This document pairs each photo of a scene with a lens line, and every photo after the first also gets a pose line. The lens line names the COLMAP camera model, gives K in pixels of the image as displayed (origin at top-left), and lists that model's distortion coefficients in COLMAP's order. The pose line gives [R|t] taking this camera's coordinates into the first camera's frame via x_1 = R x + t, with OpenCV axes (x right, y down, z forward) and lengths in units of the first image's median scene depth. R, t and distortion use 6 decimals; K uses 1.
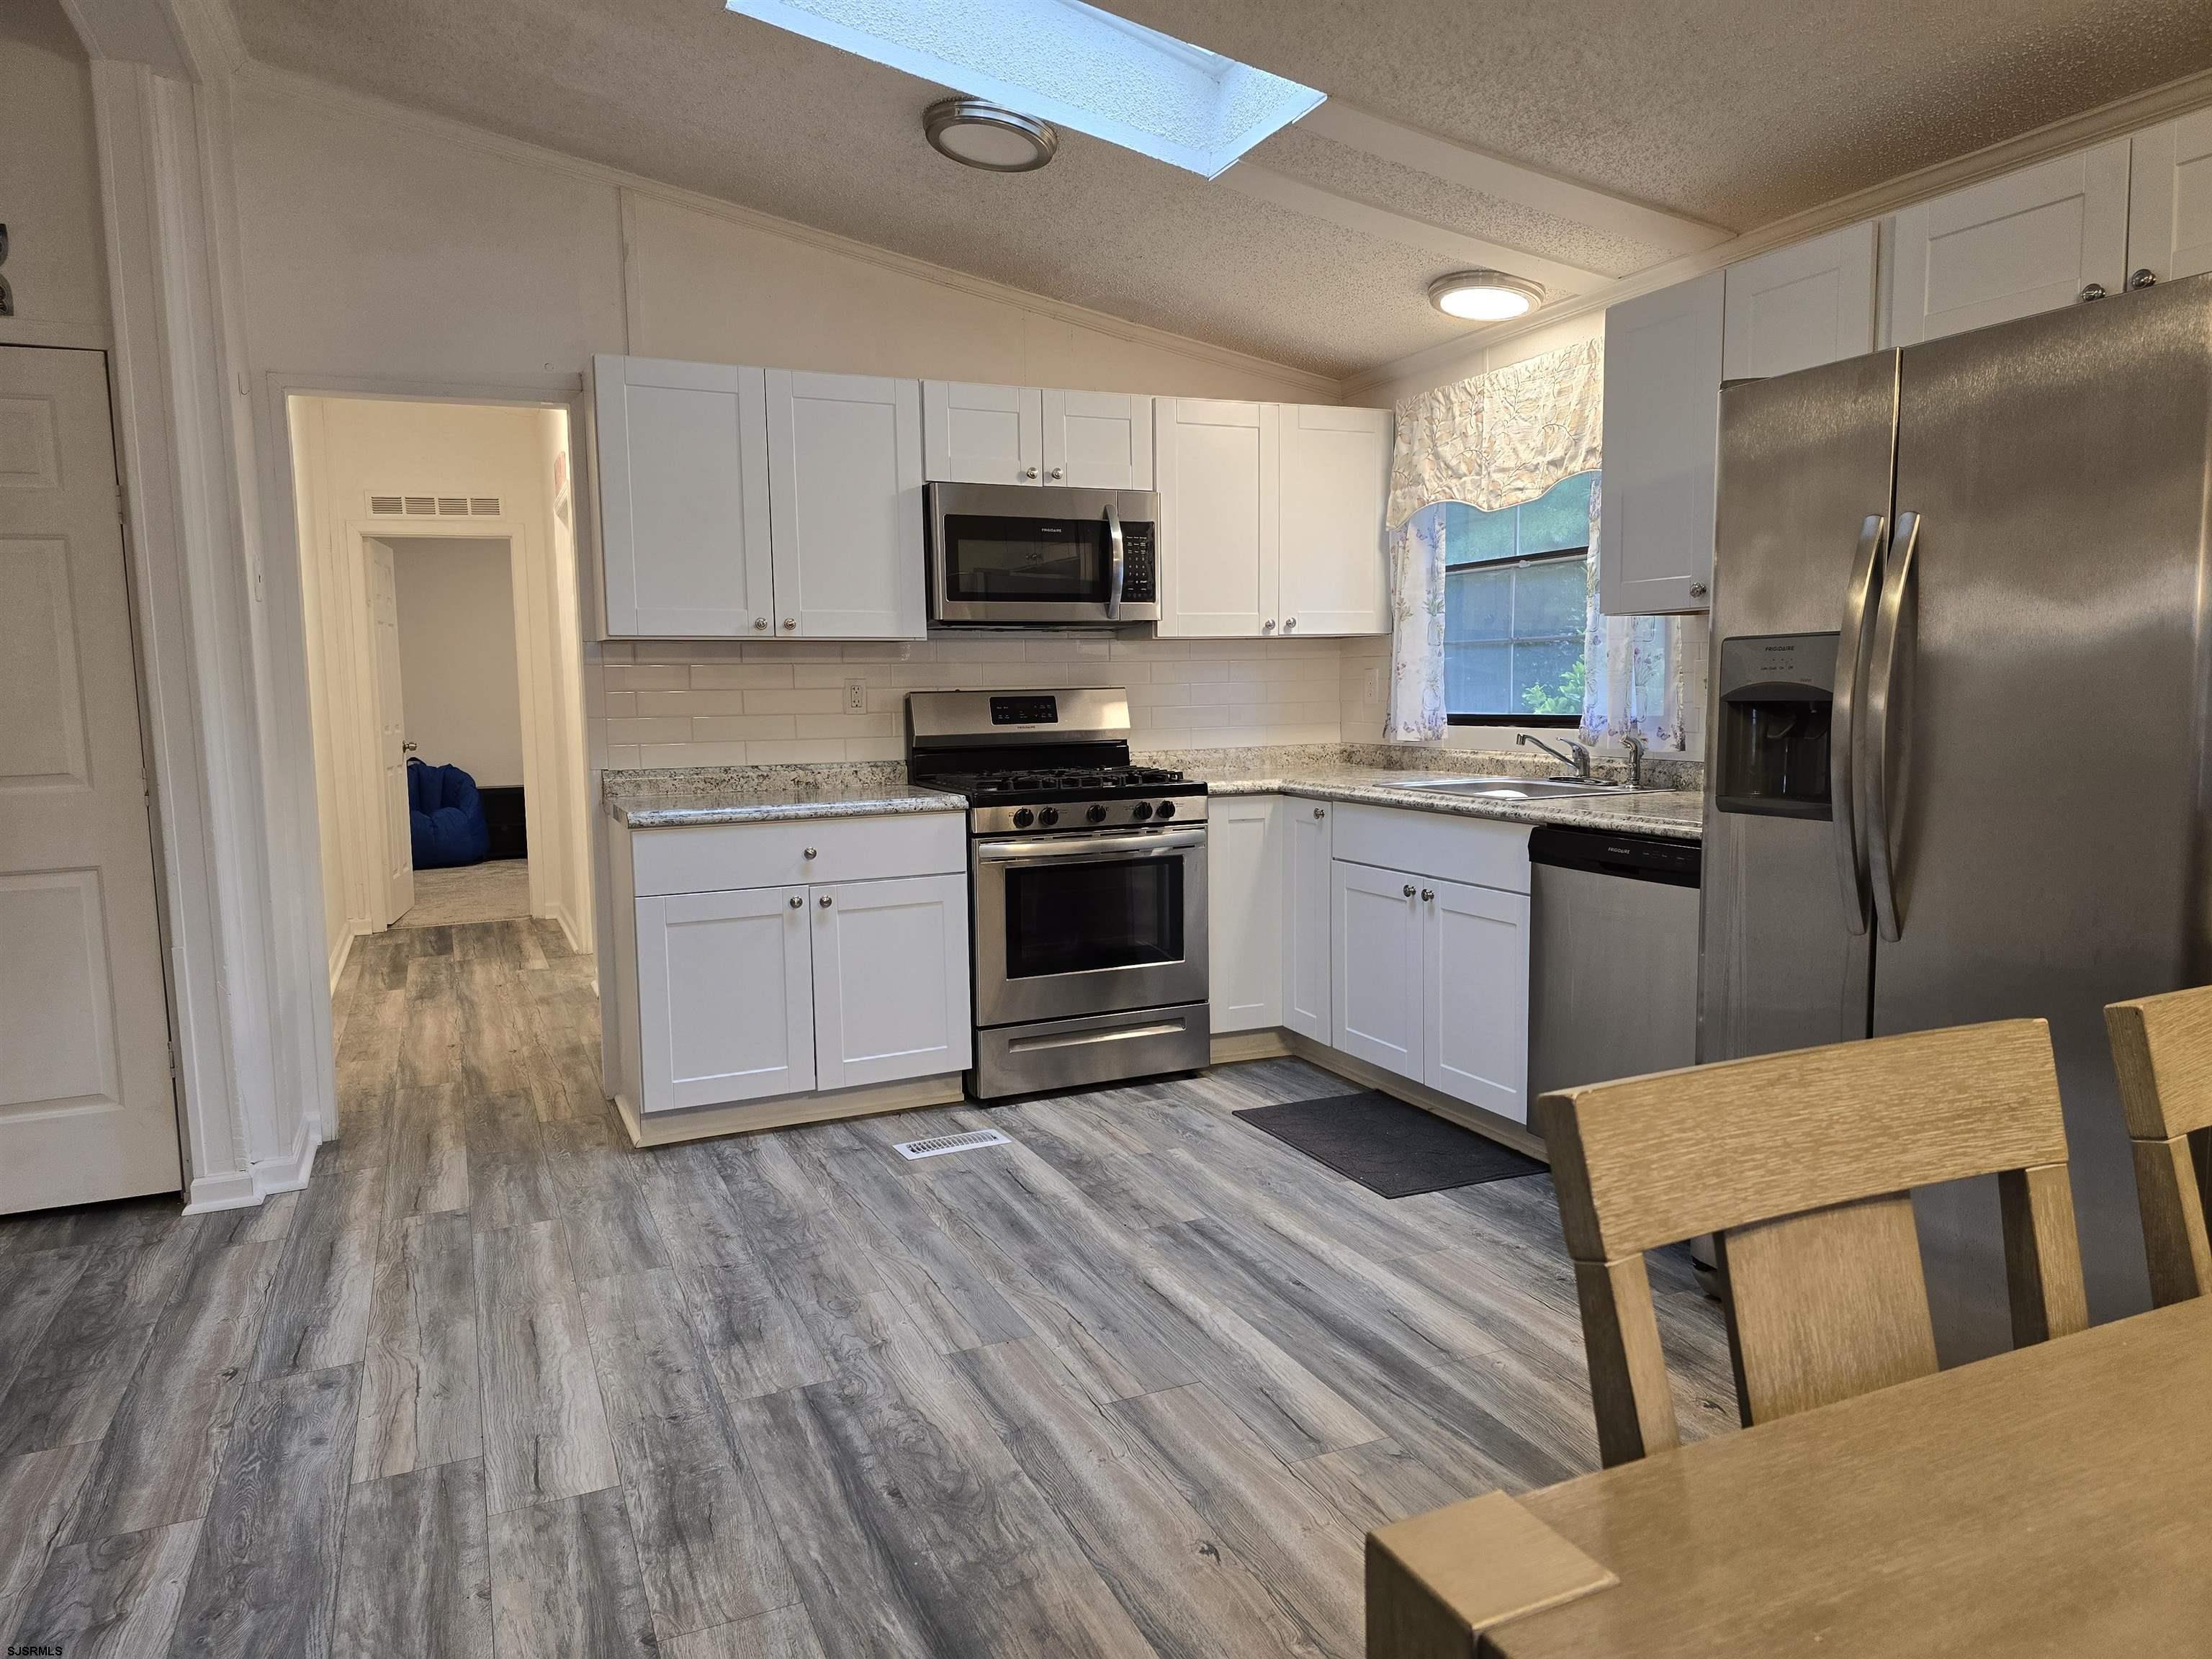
lens RADIAL K [[1475.0, 0, 1112.0], [0, 1475.0, 827.0], [0, 0, 1]] dist [0.070570, -0.057694]
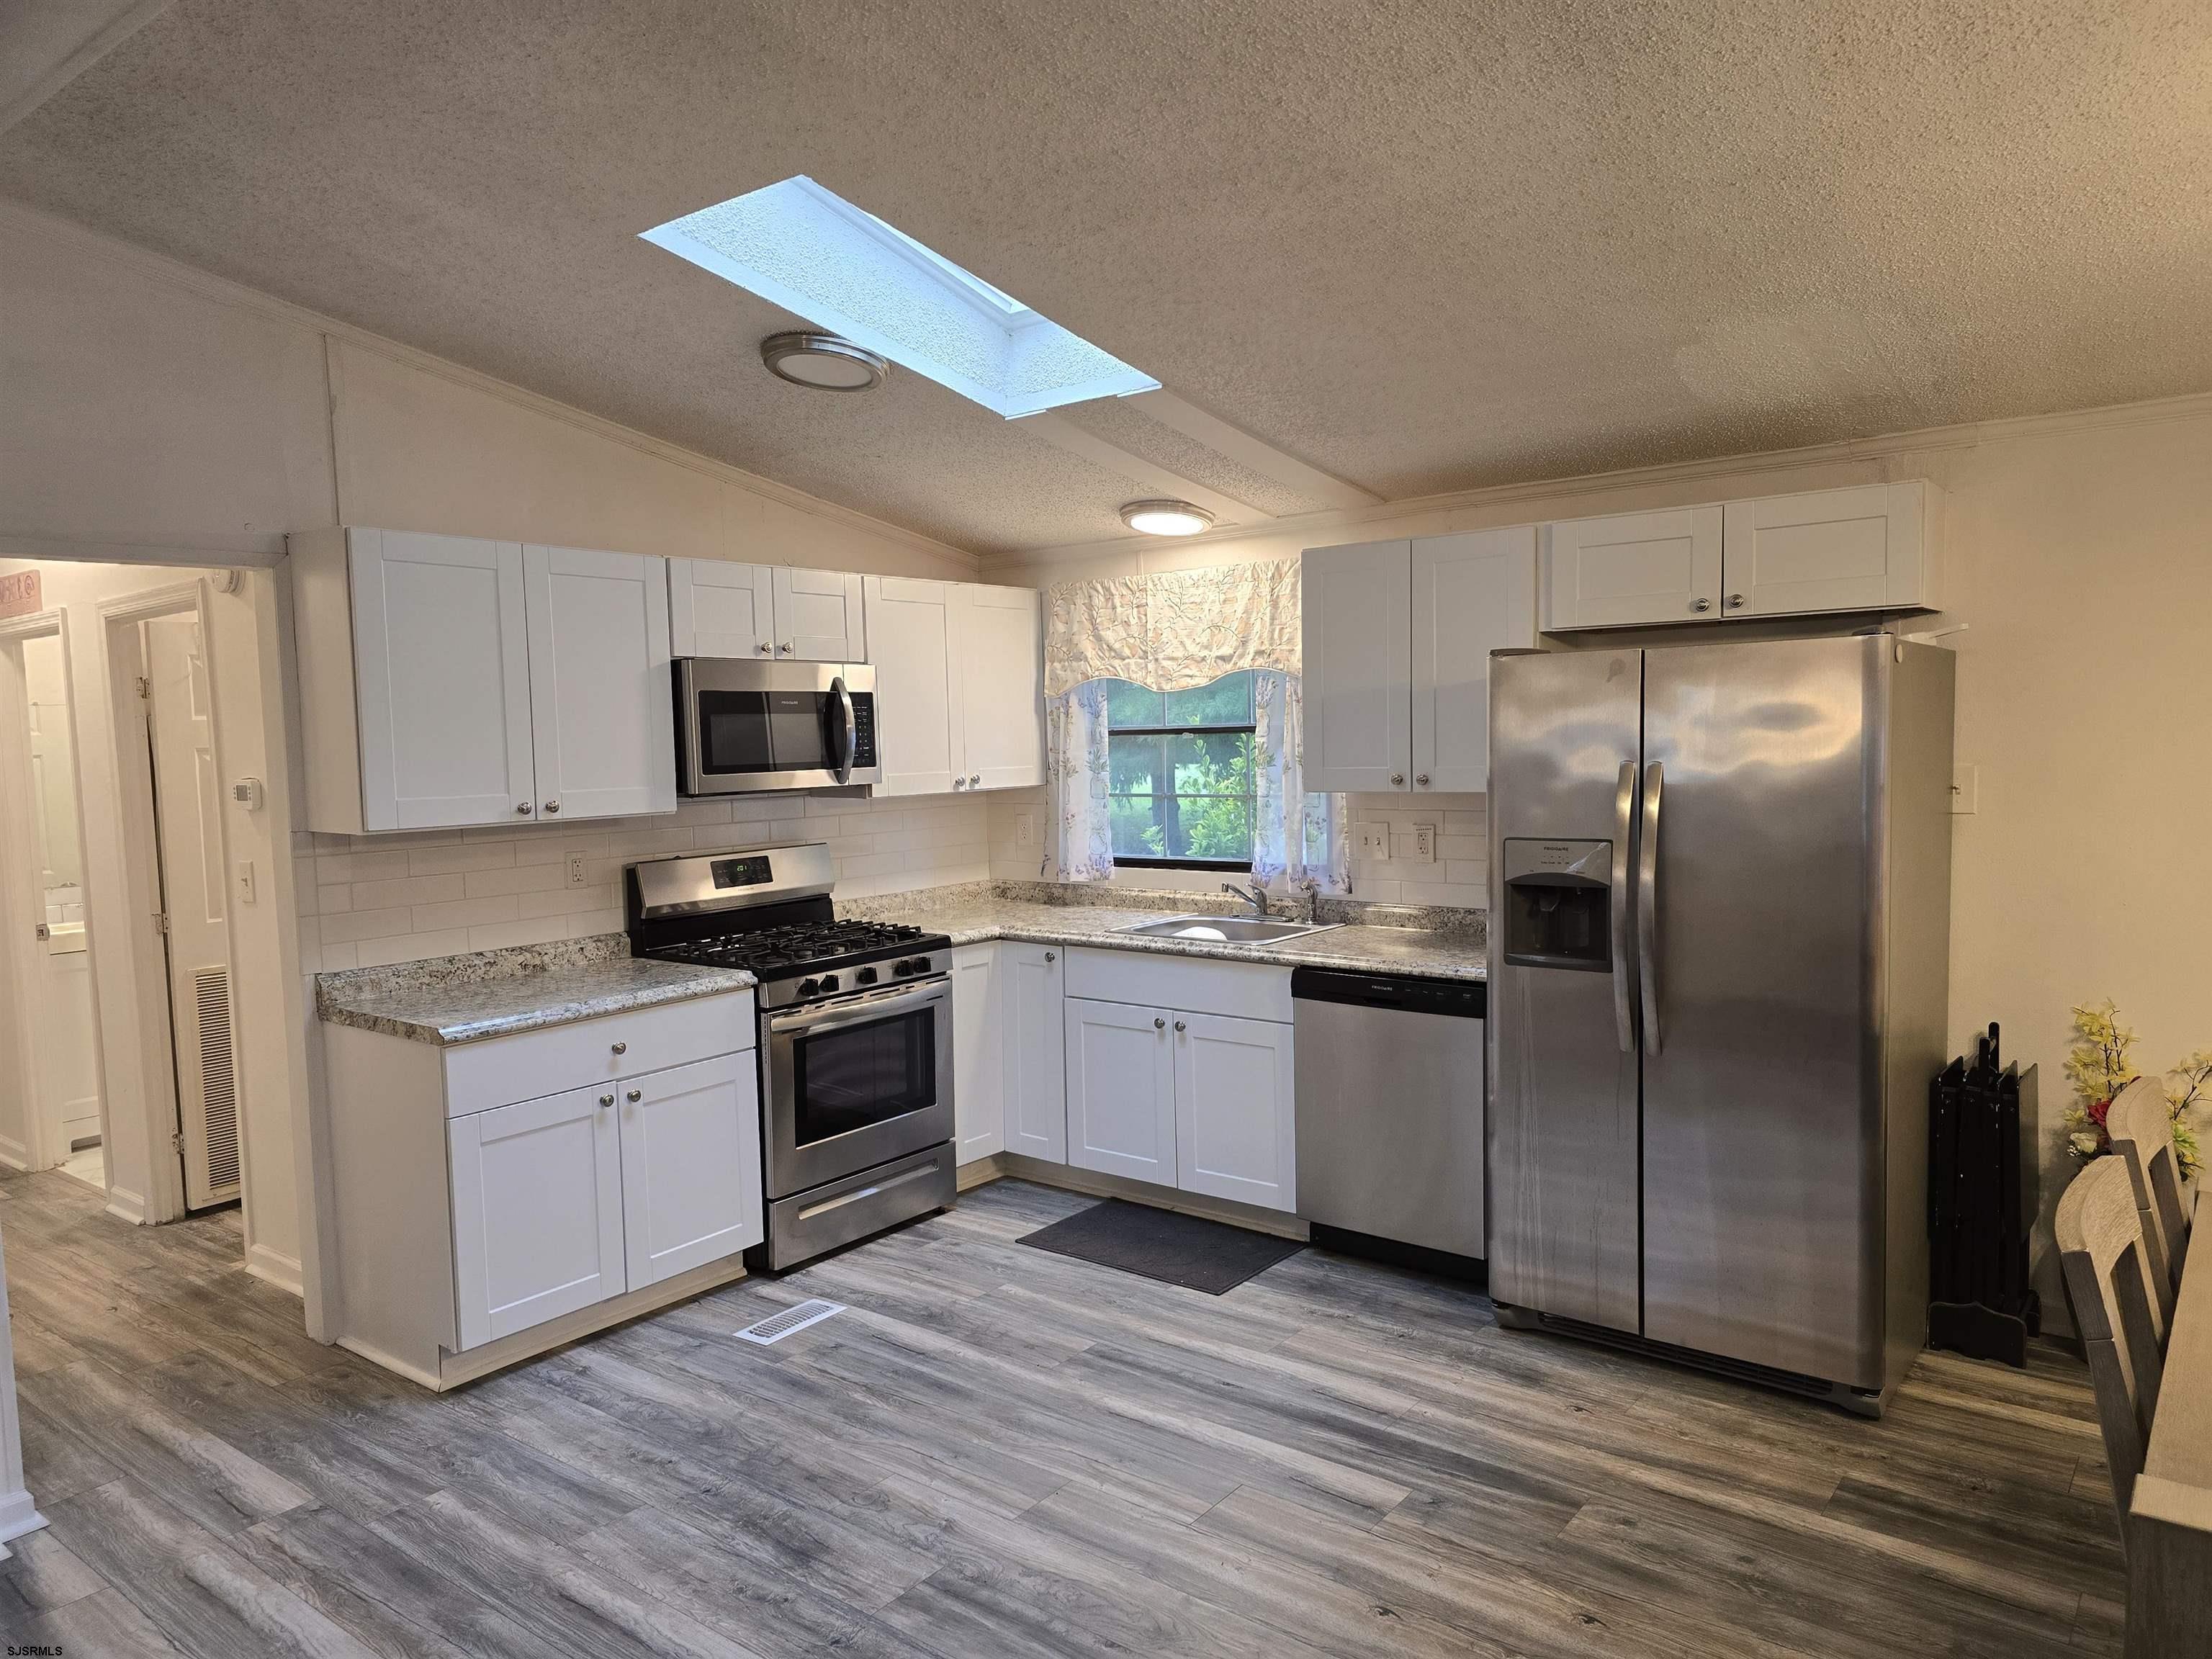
lens RADIAL K [[1475.0, 0, 1120.4], [0, 1475.0, 845.0], [0, 0, 1]] dist [0.070570, -0.057694]
pose [[0.883090, -0.040991, 0.467410, -0.396377], [0.055586, 0.998301, -0.017471, -0.086497], [-0.465900, 0.041410, 0.883868, -0.022183]]
